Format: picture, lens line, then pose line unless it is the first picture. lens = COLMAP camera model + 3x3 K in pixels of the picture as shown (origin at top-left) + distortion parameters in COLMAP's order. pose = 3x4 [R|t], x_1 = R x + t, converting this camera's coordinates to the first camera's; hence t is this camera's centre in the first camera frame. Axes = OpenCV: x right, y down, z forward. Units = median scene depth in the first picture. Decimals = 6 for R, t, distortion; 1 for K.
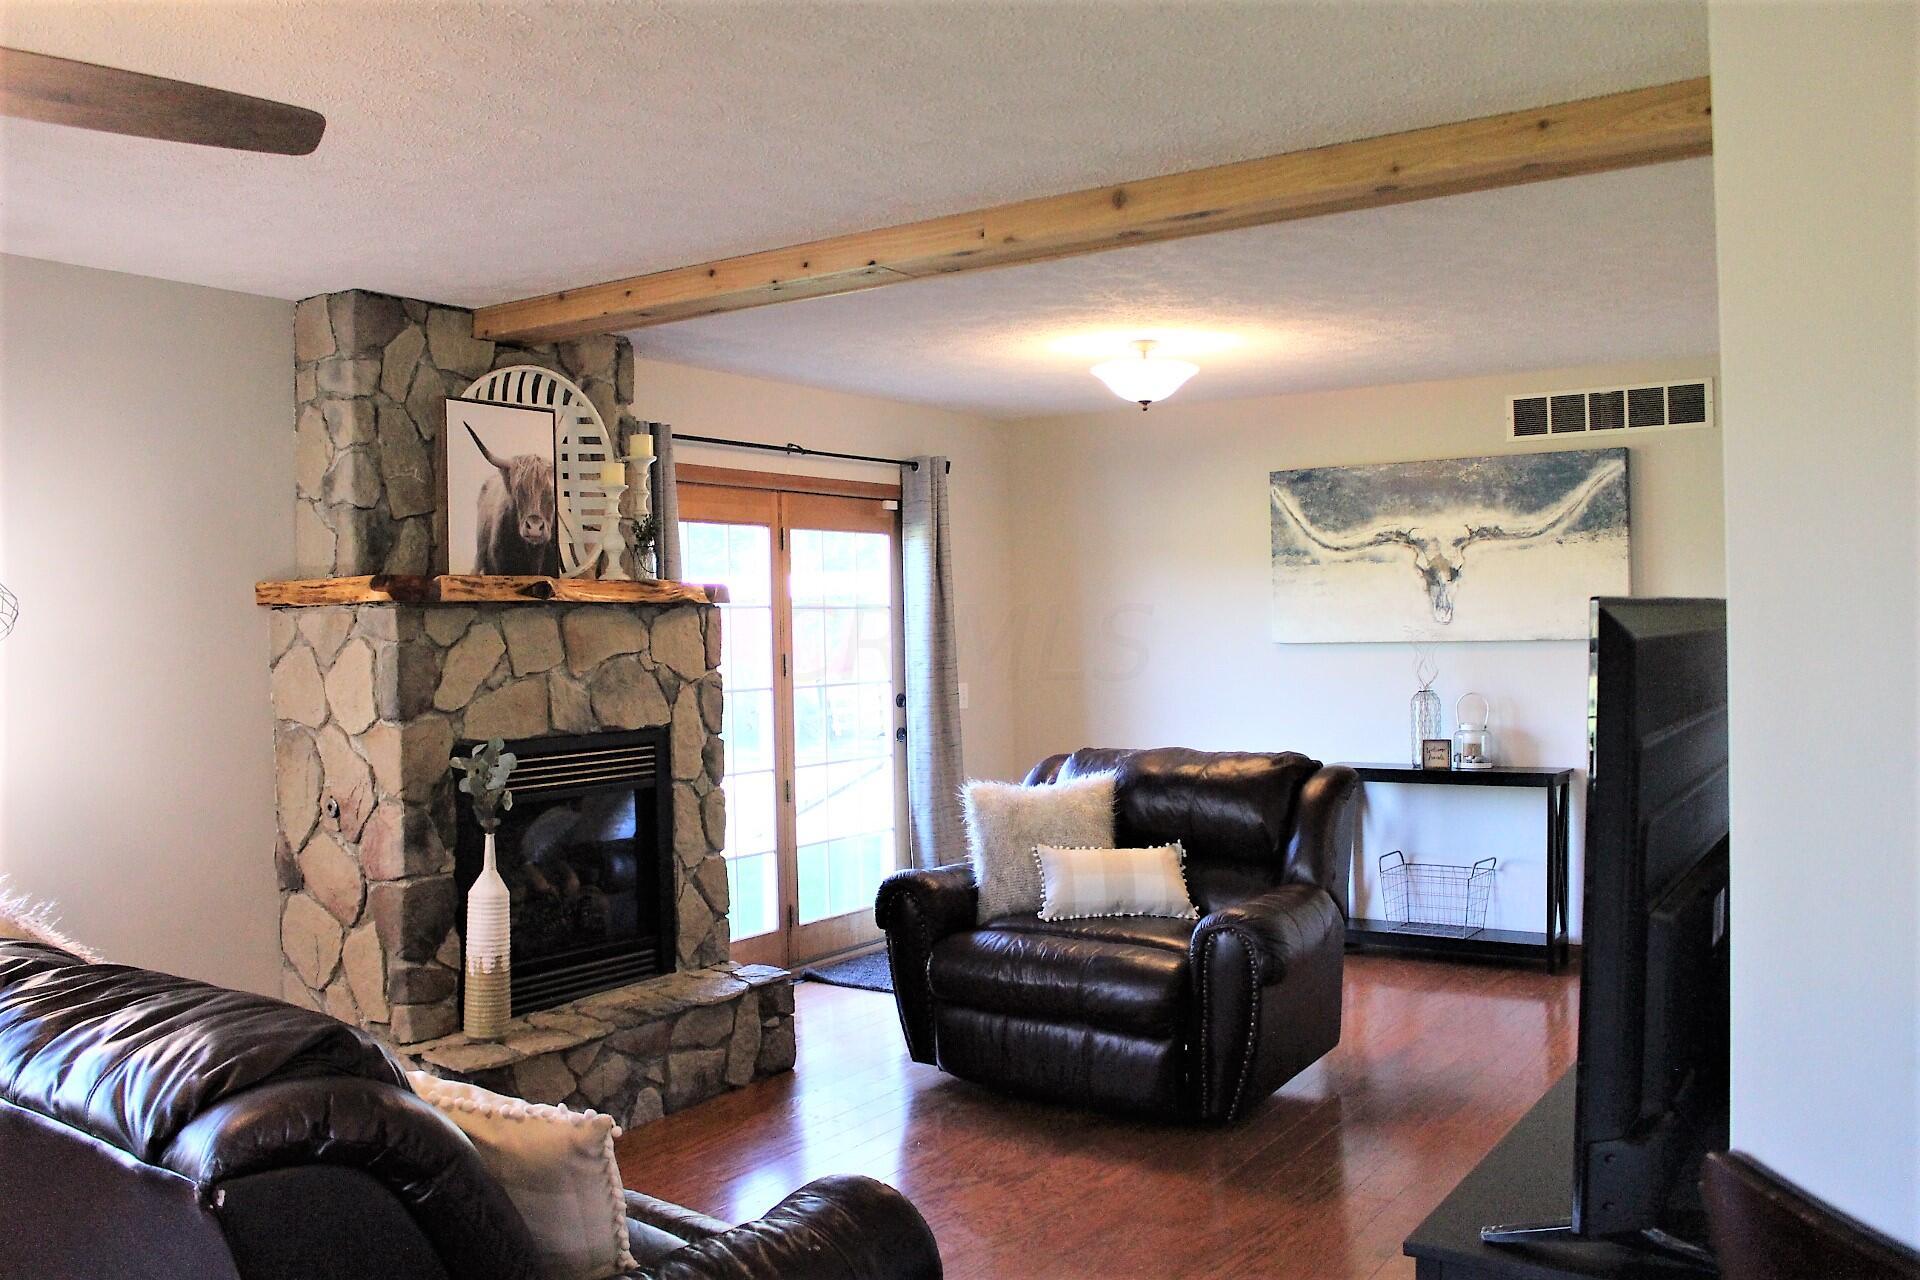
lens RADIAL K [[1585.6, 0, 954.7], [0, 1585.6, 657.8], [0, 0, 1]] dist [-0.158261, 0.128410]
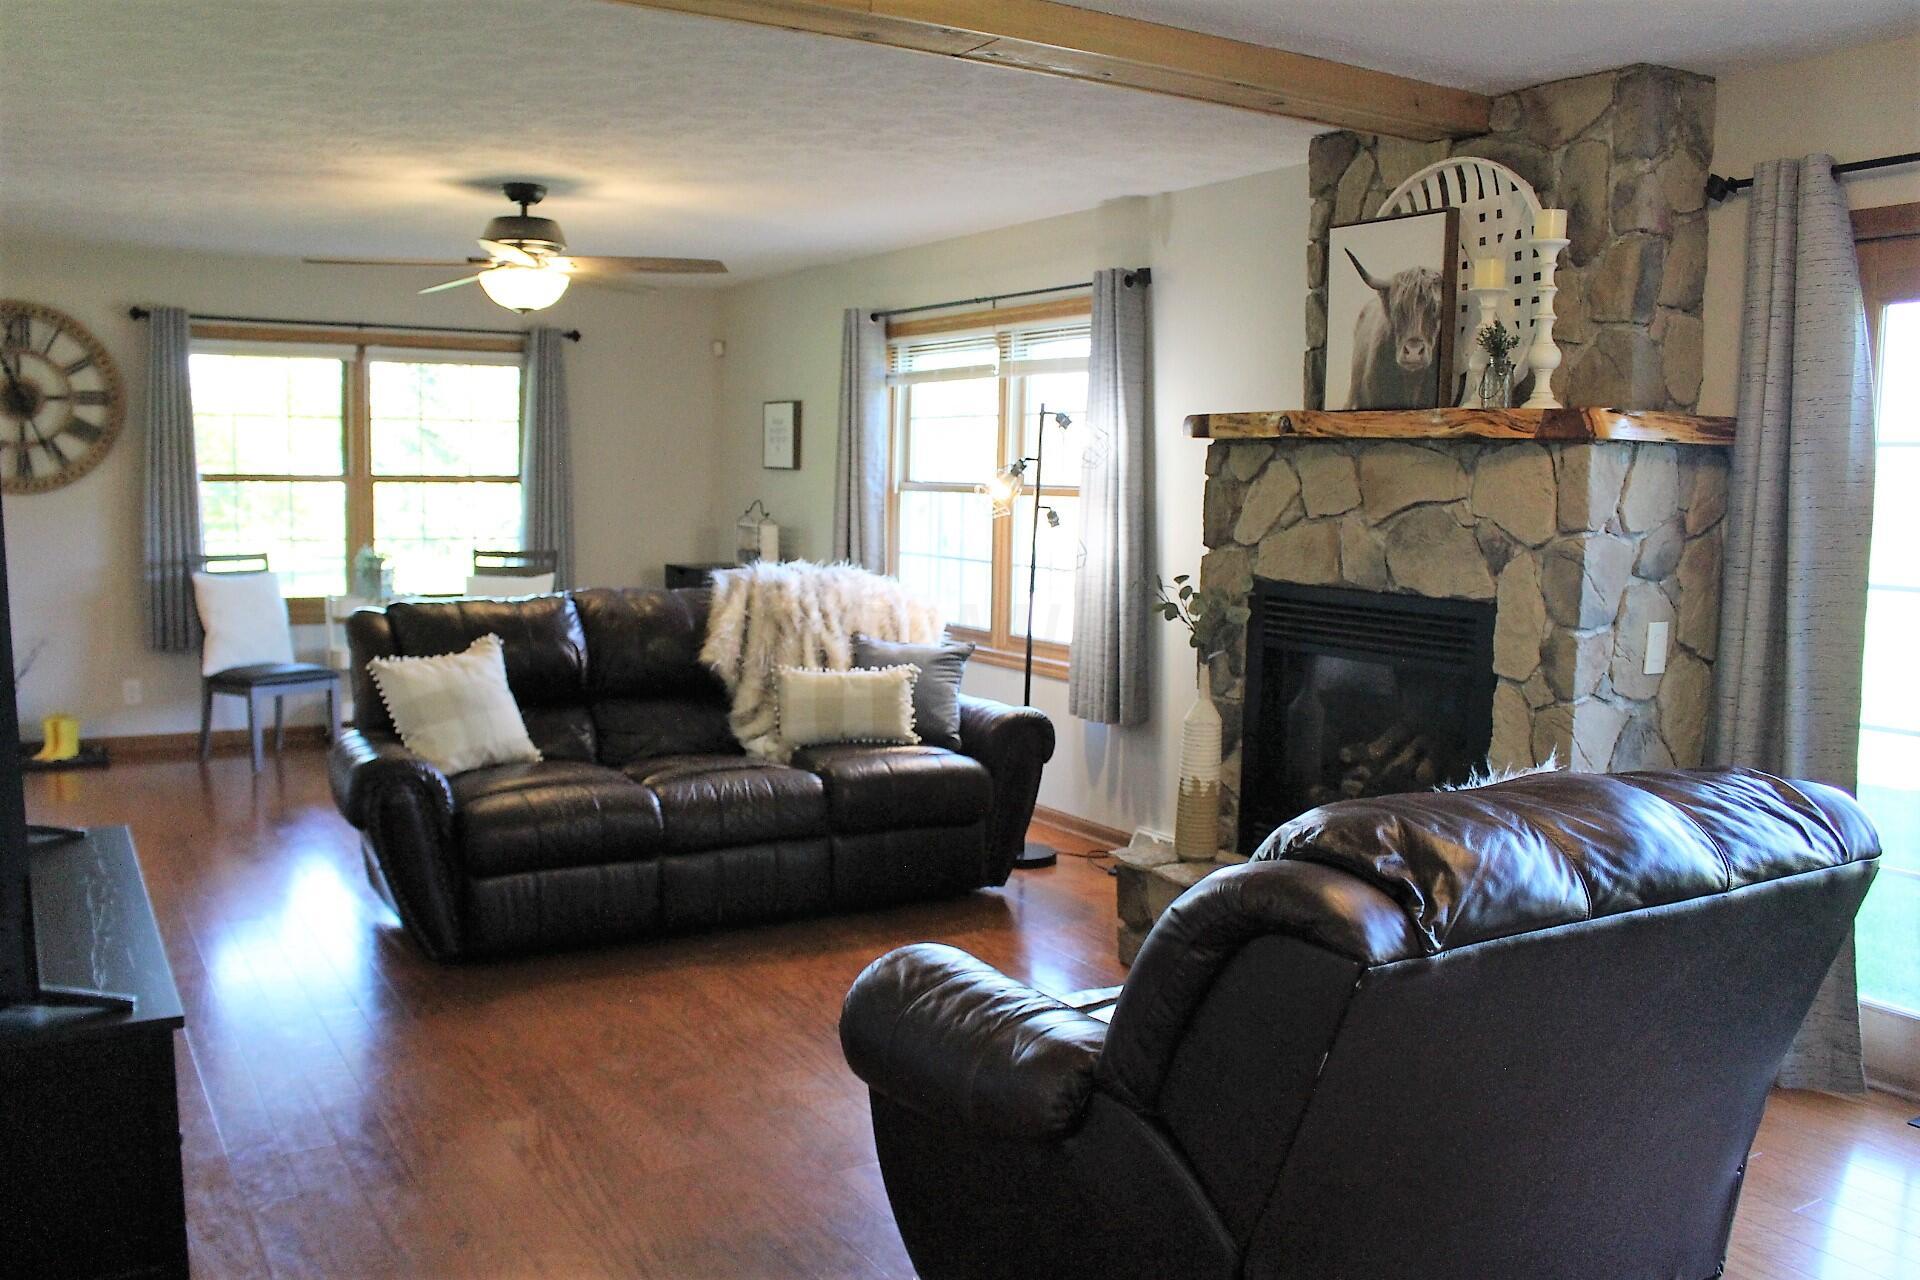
lens RADIAL K [[1585.6, 0, 954.7], [0, 1585.6, 657.8], [0, 0, 1]] dist [-0.158261, 0.128410]
pose [[-0.427422, 0.118698, -0.896226, 0.642328], [-0.021668, 0.989713, 0.141413, -0.032406], [0.903792, 0.079863, -0.420454, 1.161798]]
